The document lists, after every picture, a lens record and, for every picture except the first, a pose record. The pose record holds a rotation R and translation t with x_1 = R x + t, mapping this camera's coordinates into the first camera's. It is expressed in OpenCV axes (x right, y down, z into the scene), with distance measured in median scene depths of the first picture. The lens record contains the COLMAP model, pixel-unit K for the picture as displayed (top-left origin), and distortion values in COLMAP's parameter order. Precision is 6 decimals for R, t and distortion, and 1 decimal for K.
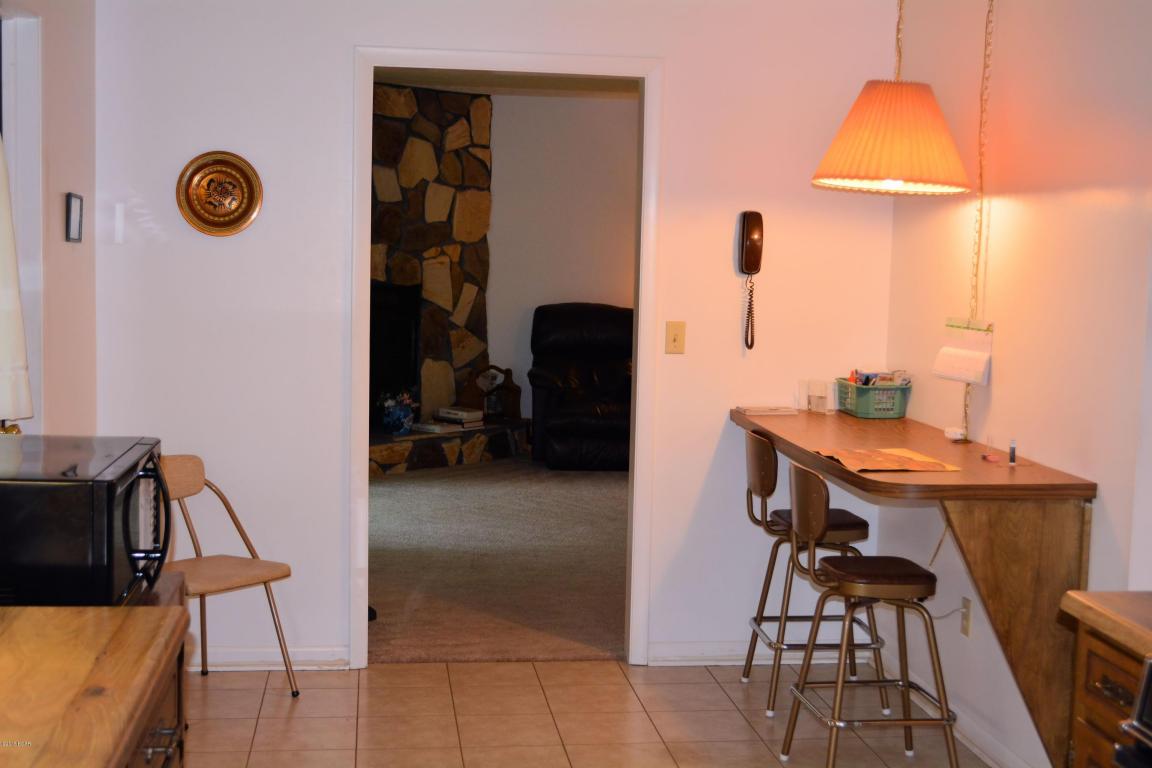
lens RADIAL K [[1541.9, 0, 576.0], [0, 1541.9, 384.0], [0, 0, 1]] dist [0.015779, 0.012112]
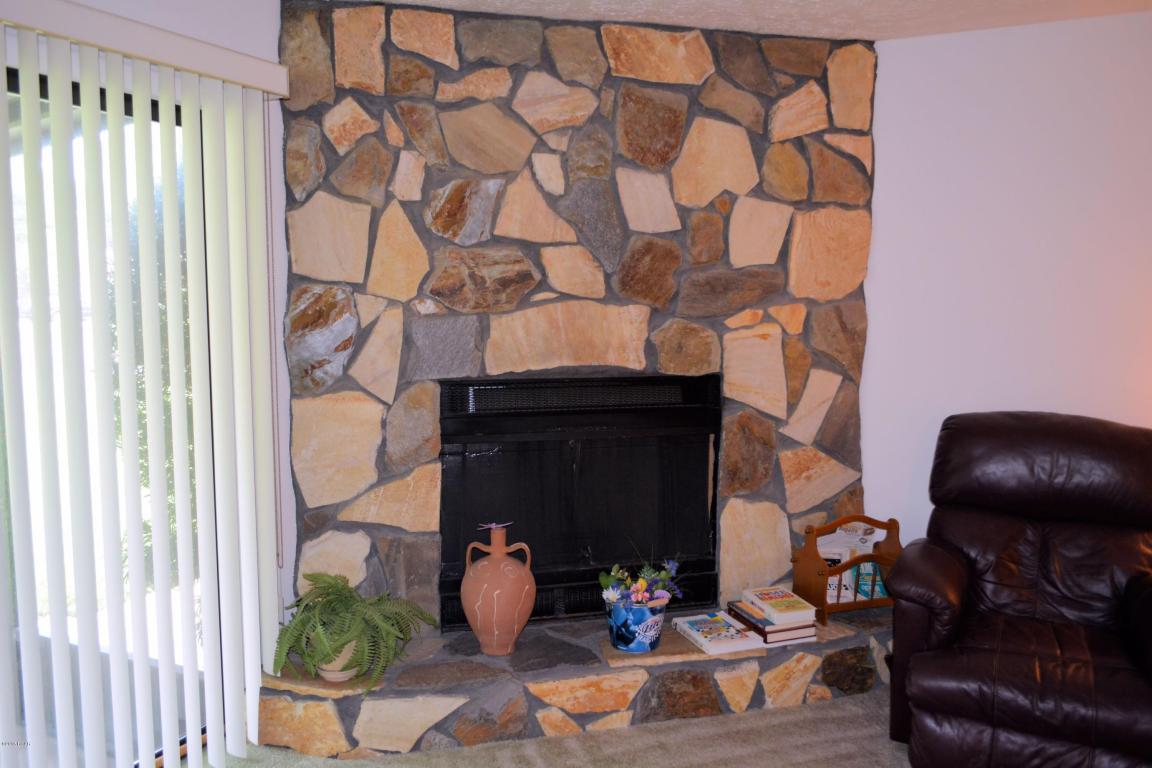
lens RADIAL K [[903.6, 0, 576.0], [0, 903.6, 384.0], [0, 0, 1]] dist [-0.007036, 0.008945]
pose [[0.837062, 0.035004, -0.545987, 0.040017], [-0.034379, 0.999344, 0.011361, -0.061992], [0.546026, 0.009260, 0.837717, 0.678348]]
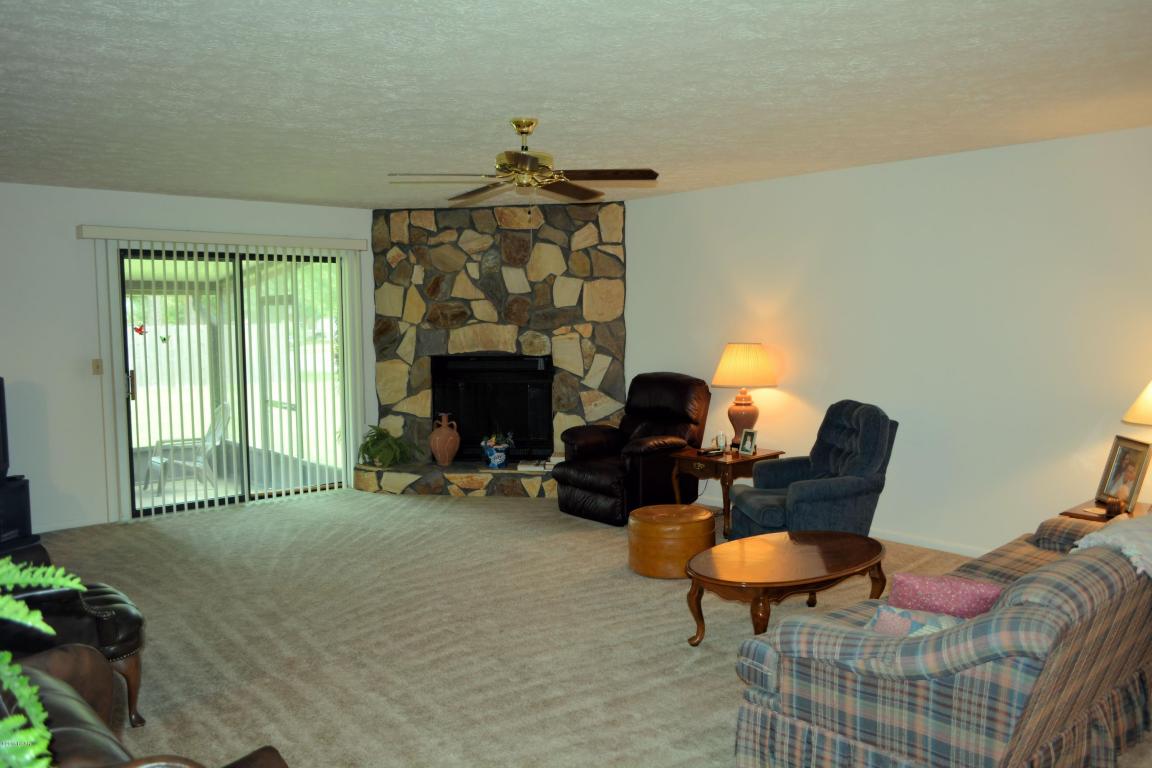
lens RADIAL K [[903.6, 0, 576.0], [0, 903.6, 384.0], [0, 0, 1]] dist [-0.007036, 0.008945]
pose [[0.549501, 0.035418, -0.834742, 0.542537], [-0.054275, 0.998504, 0.006638, -0.046005], [0.833728, 0.041658, 0.550601, 0.594165]]
